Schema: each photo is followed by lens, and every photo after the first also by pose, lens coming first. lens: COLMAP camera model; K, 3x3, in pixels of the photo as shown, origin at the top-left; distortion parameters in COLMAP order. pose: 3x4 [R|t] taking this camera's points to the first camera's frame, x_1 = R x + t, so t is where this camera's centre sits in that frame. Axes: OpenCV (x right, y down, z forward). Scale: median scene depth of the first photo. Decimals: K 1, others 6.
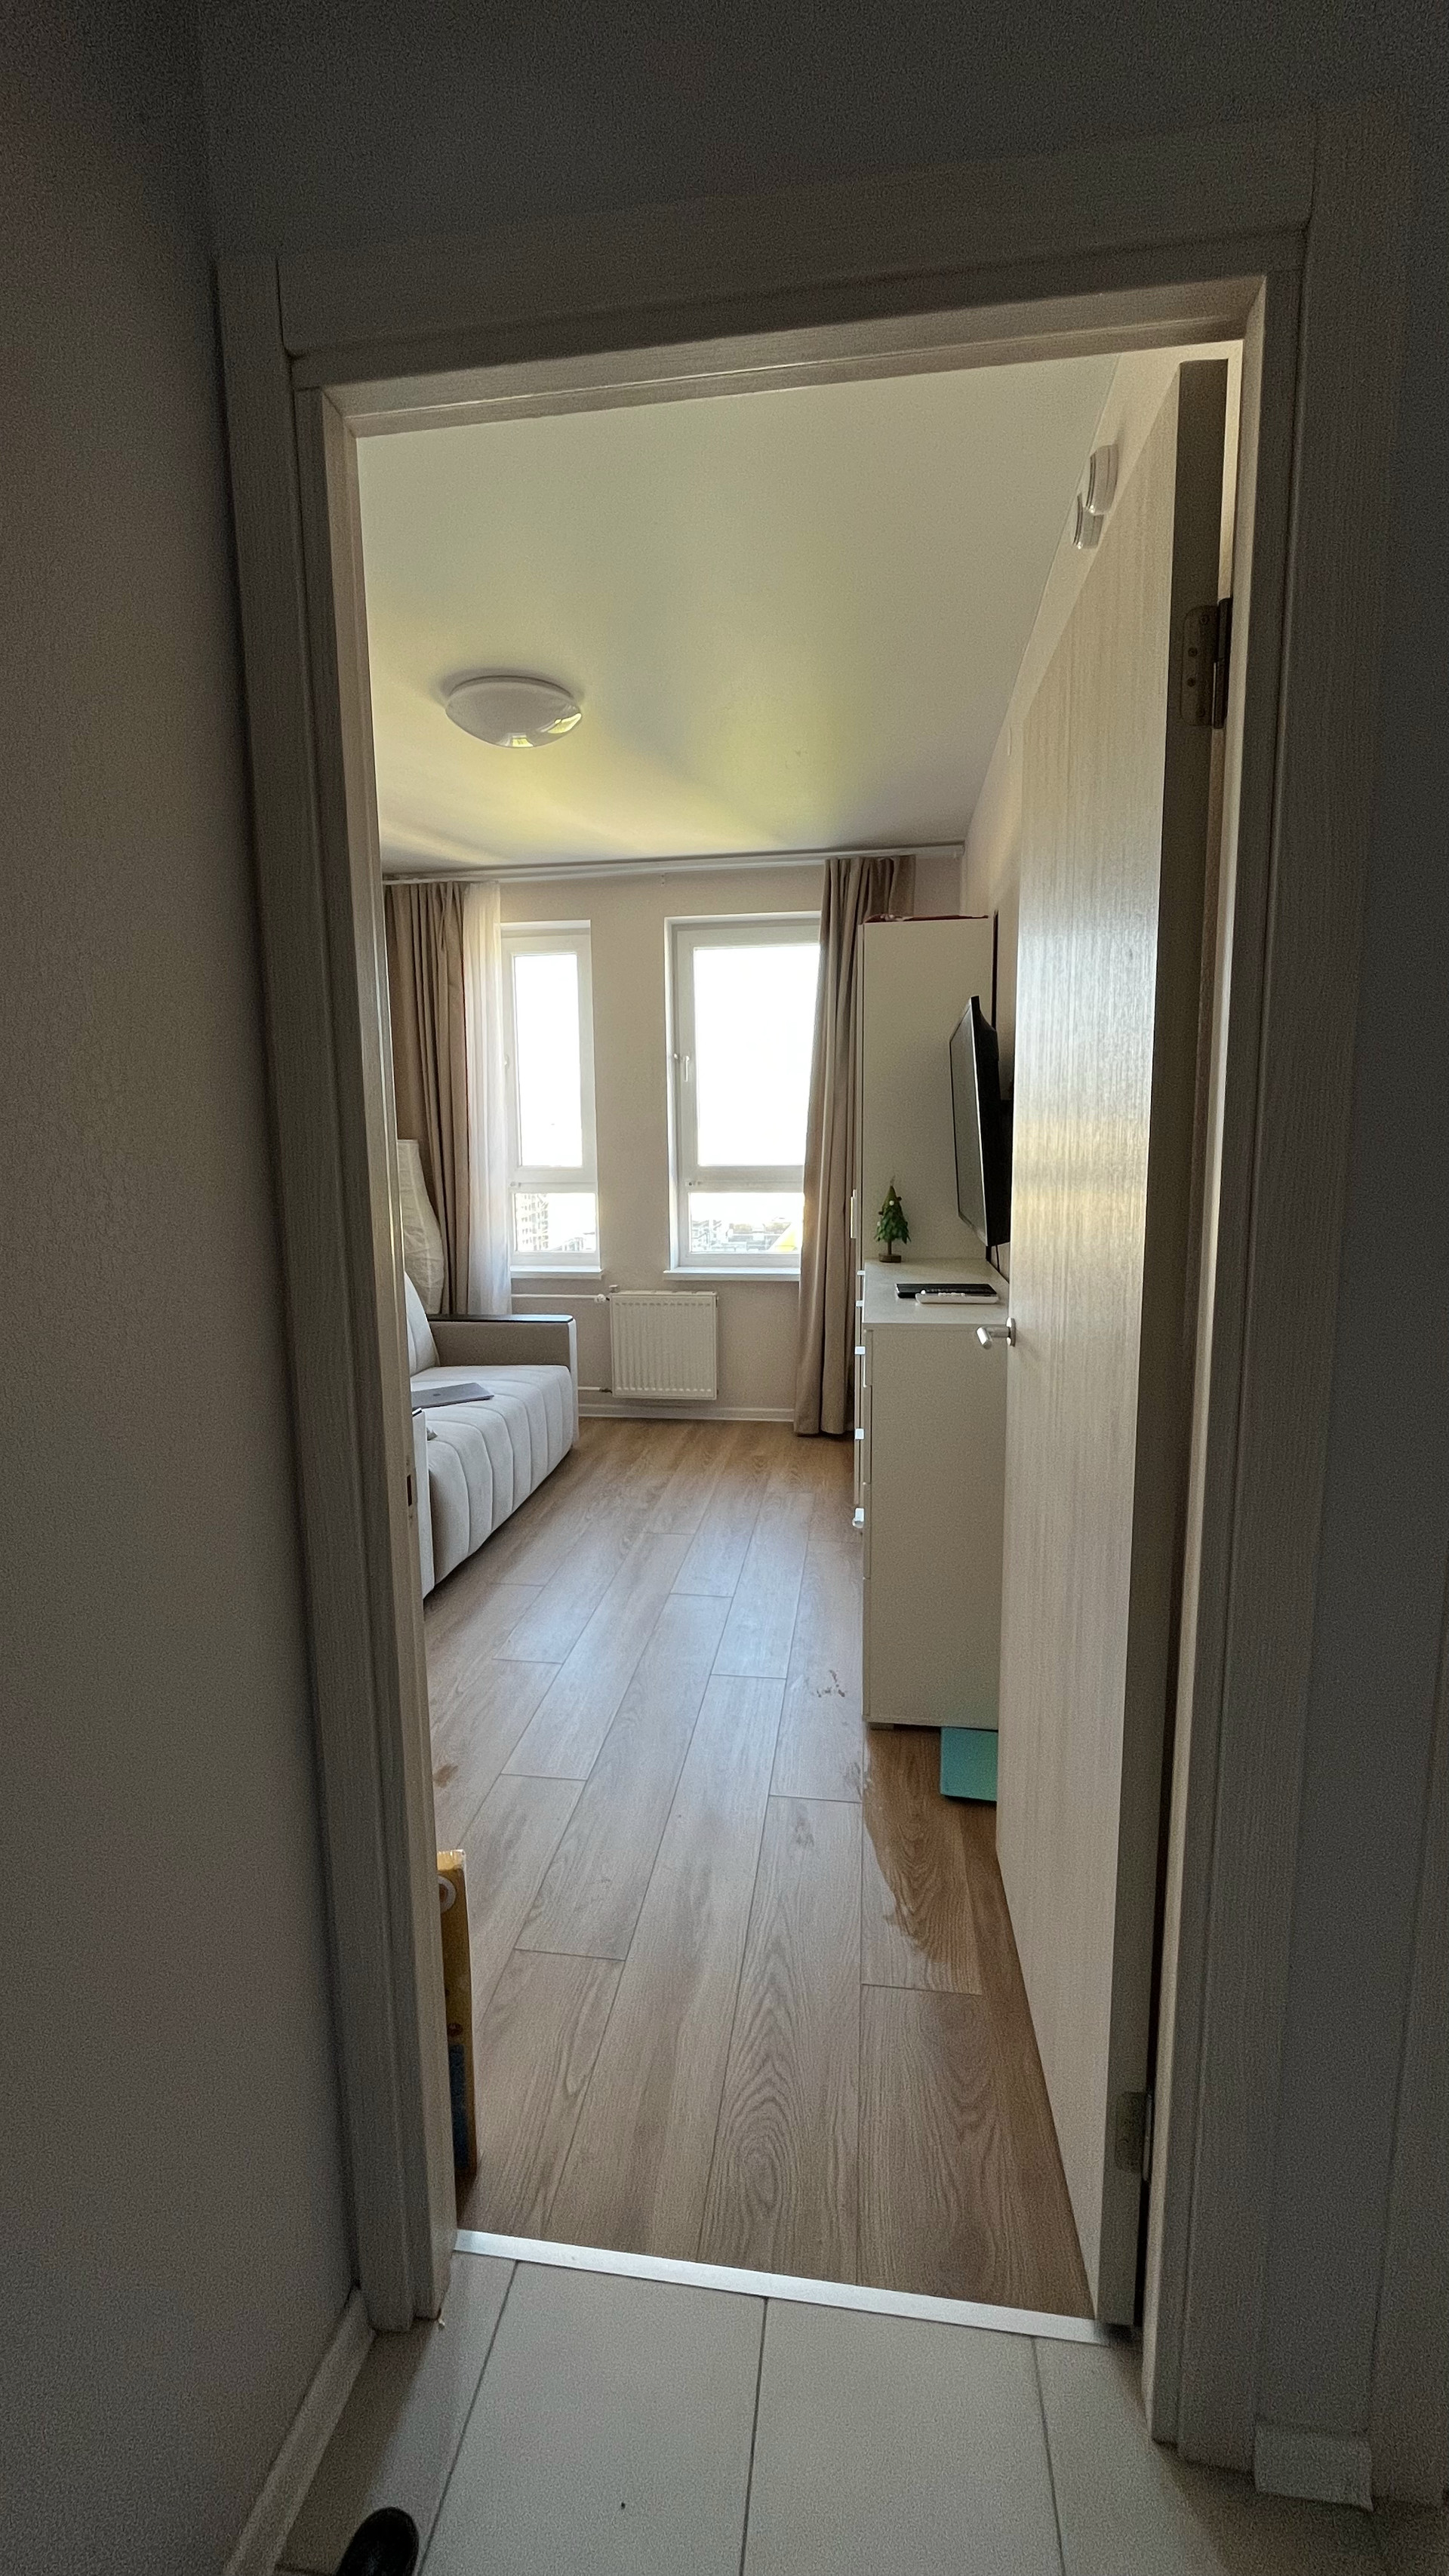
lens RADIAL K [[1038.9, 0, 724.9], [0, 1038.9, 1288.5], [0, 0, 1]] dist [-0.002288, -0.001037]
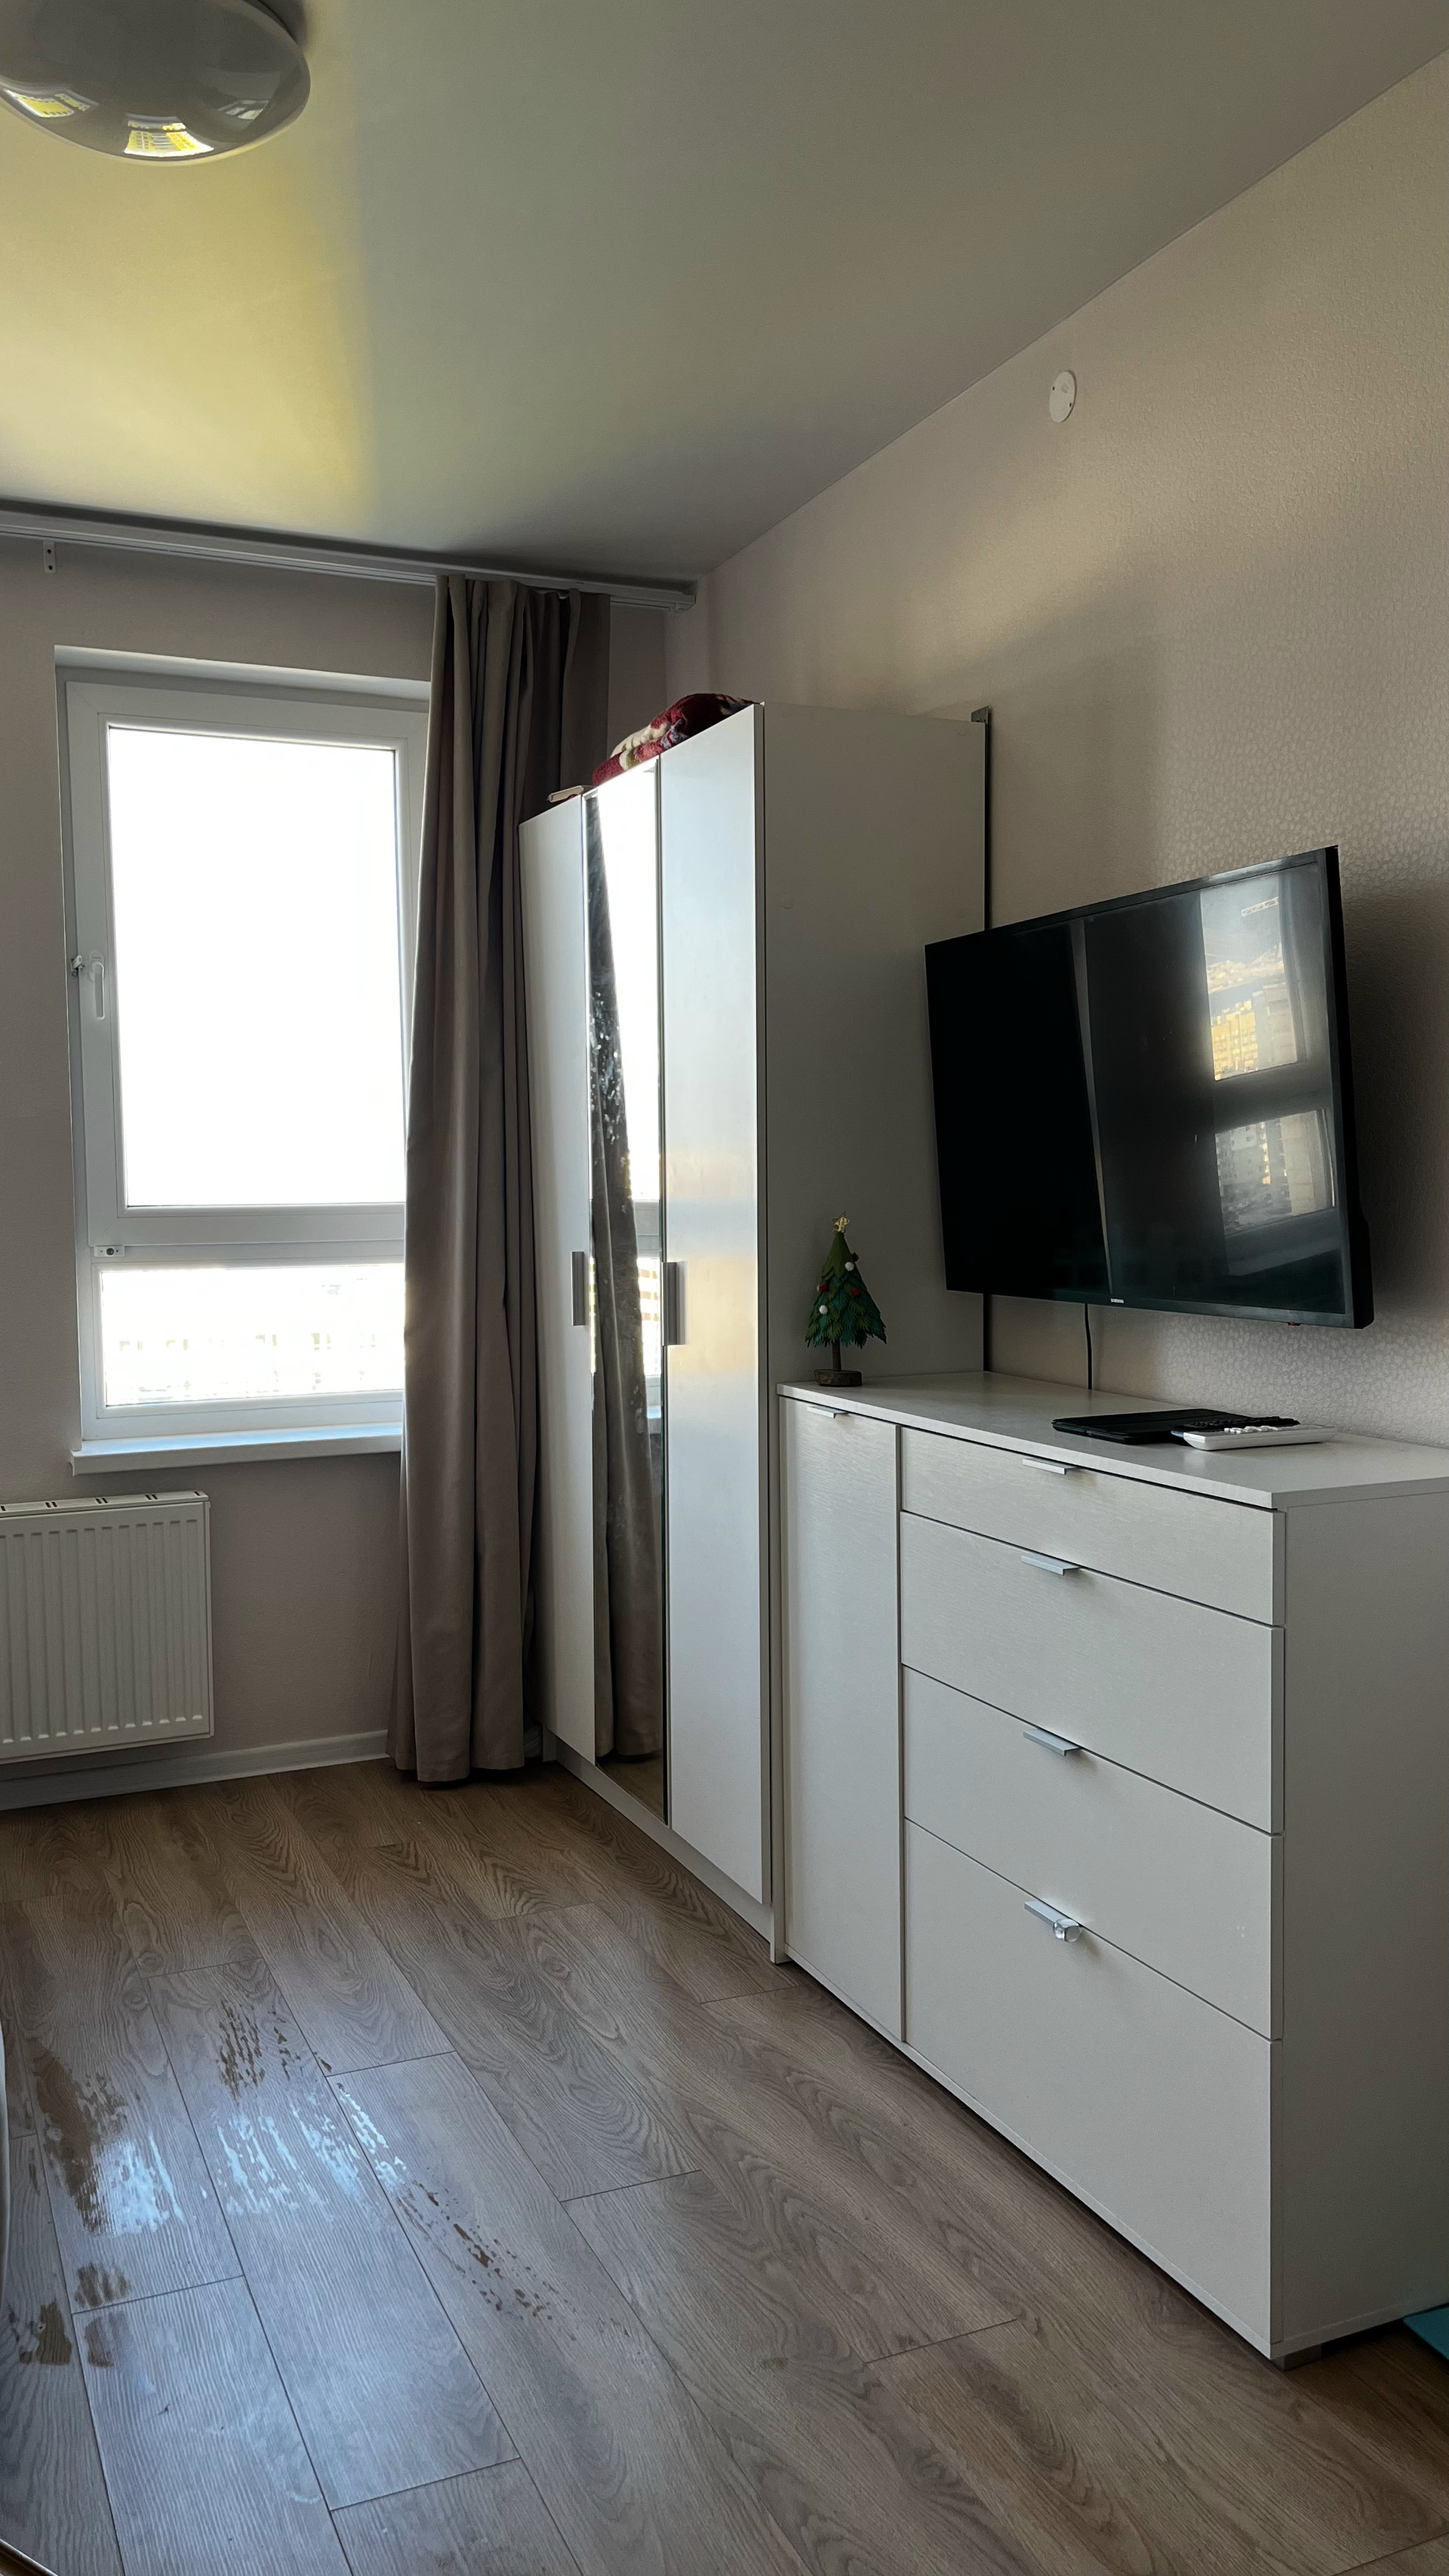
lens RADIAL K [[1953.7, 0, 736.3], [0, 1953.7, 1301.8], [0, 0, 1]] dist [0.059526, -0.067387]
pose [[0.848937, -0.032568, 0.527489, -0.265614], [0.076009, 0.995247, -0.060880, -0.008959], [-0.522999, 0.091778, 0.847377, 0.170994]]
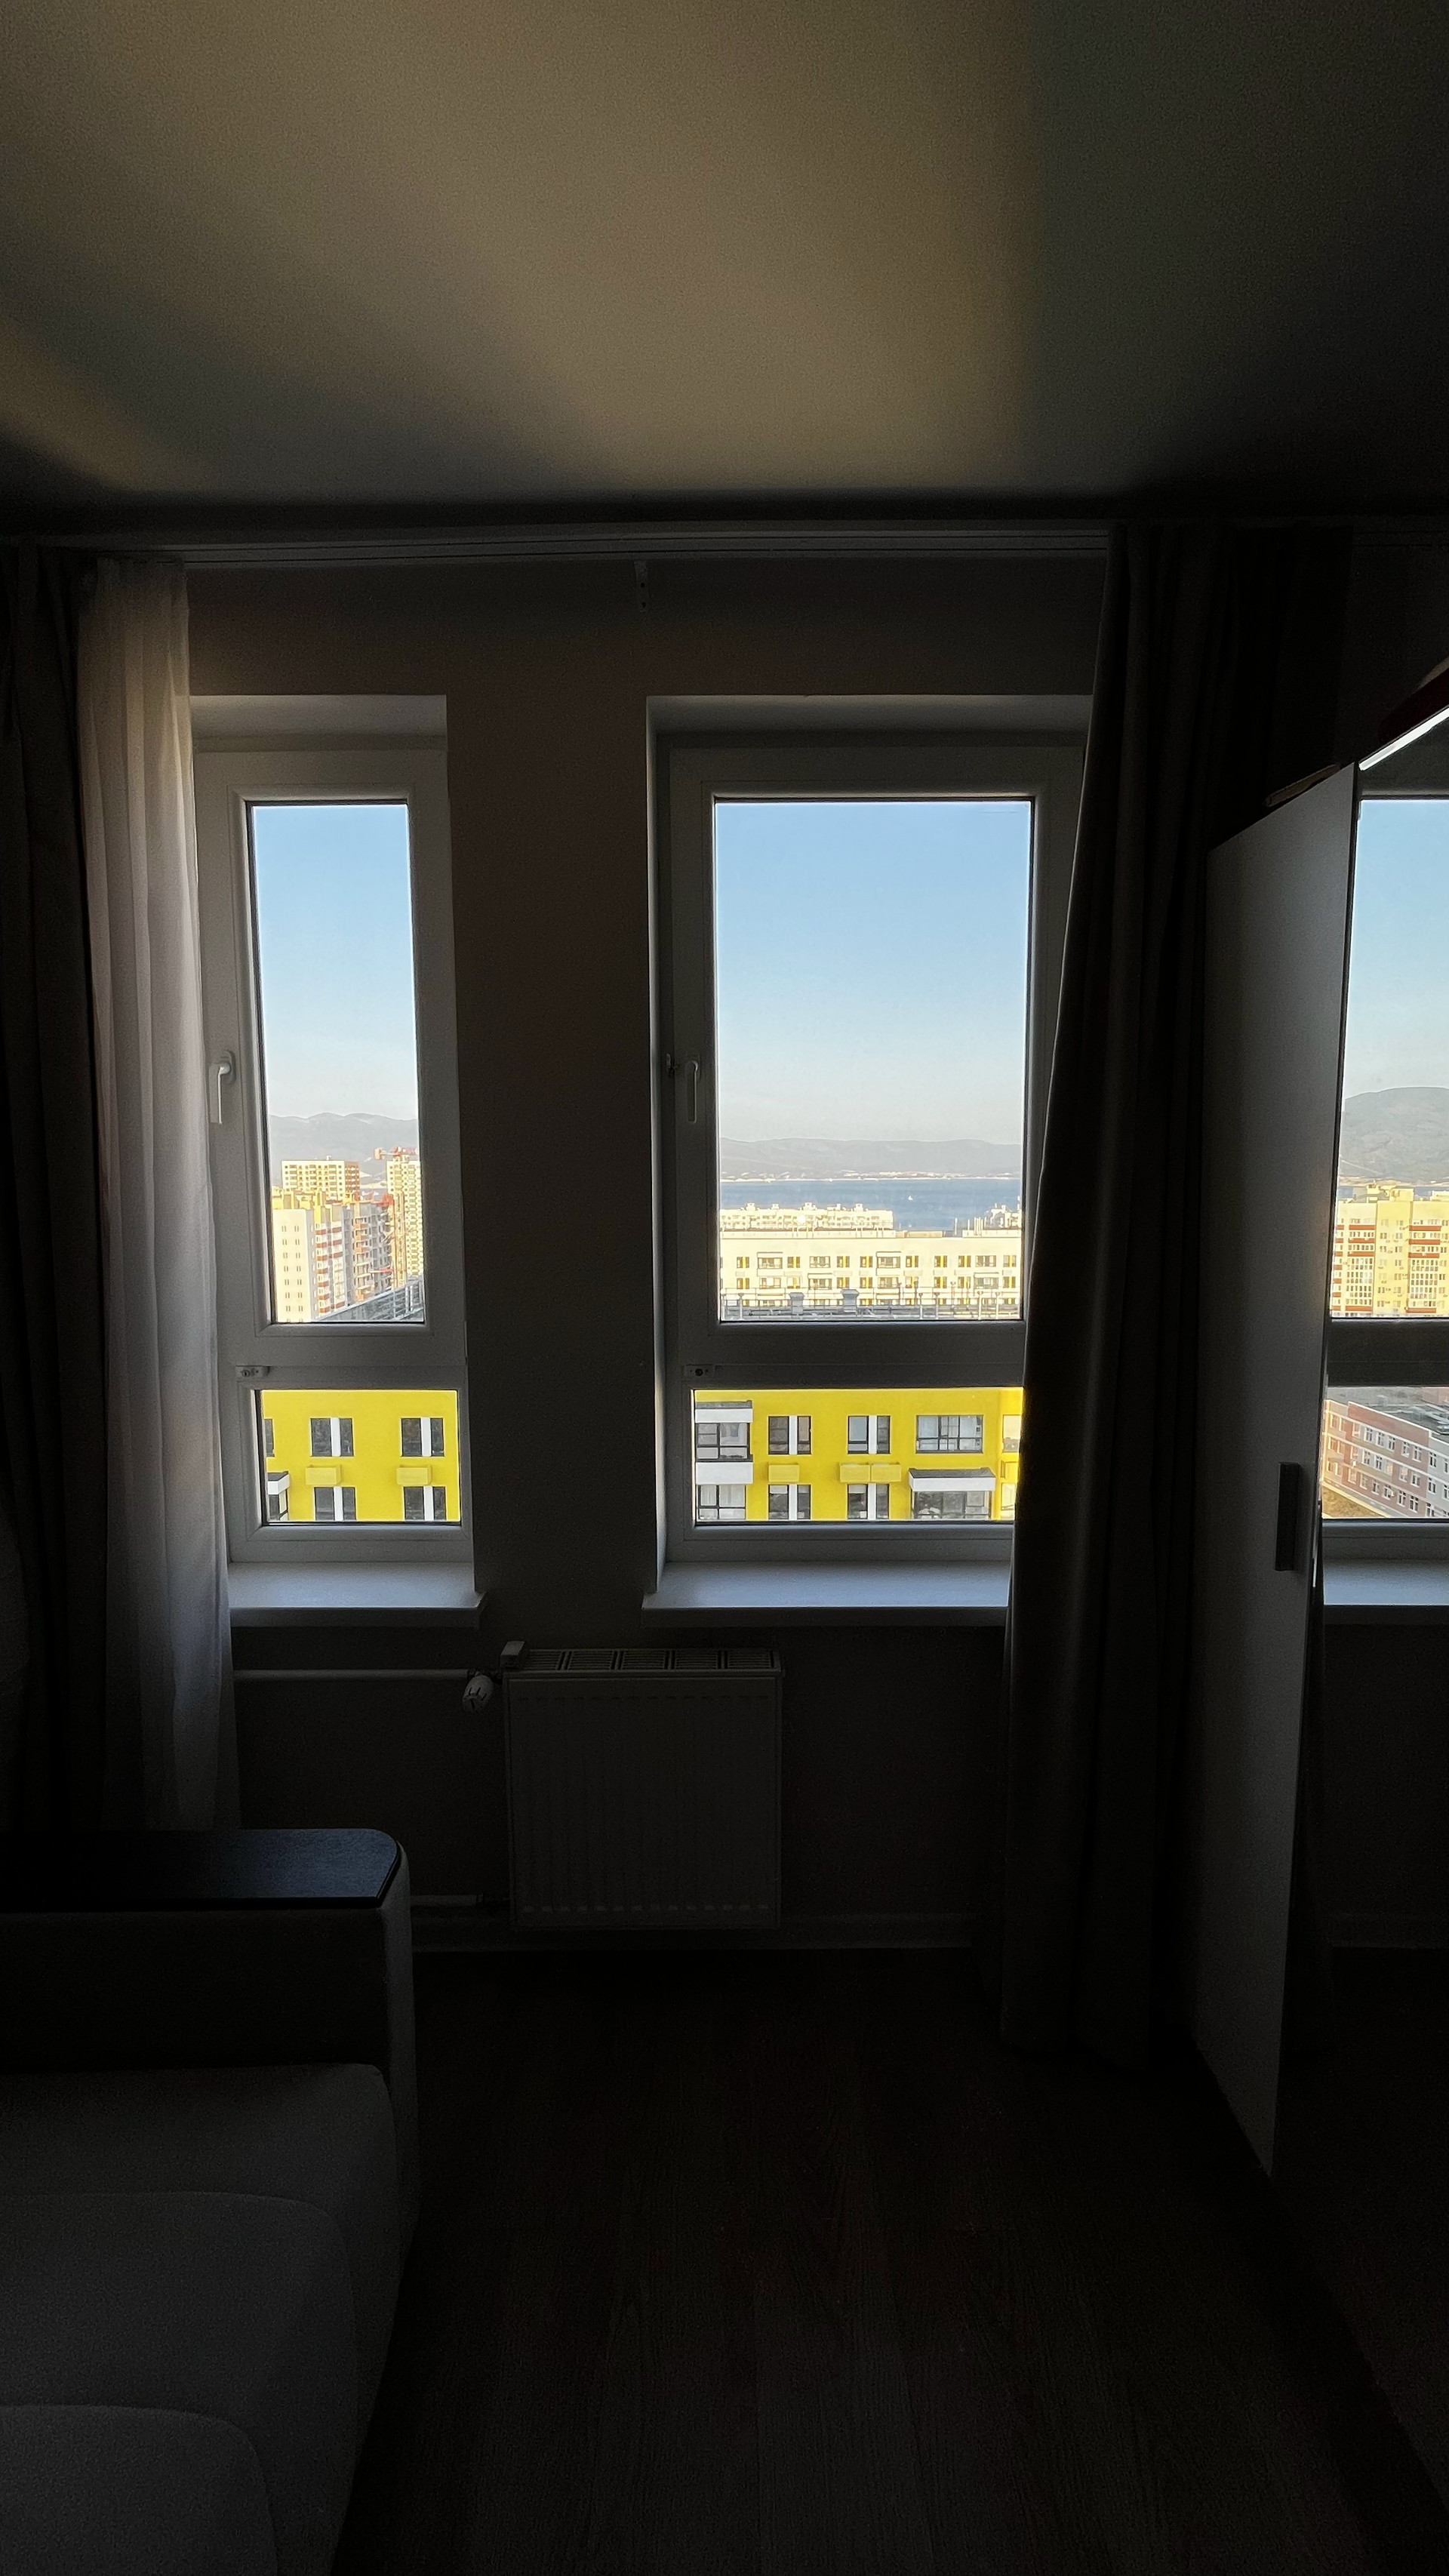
lens RADIAL K [[1038.9, 0, 728.3], [0, 1038.9, 1280.3], [0, 0, 1]] dist [-0.002288, -0.001037]
pose [[0.989649, -0.008809, 0.143241, -0.086244], [0.014324, 0.999193, -0.037514, -0.129740], [-0.142795, 0.039177, 0.988977, 0.633925]]
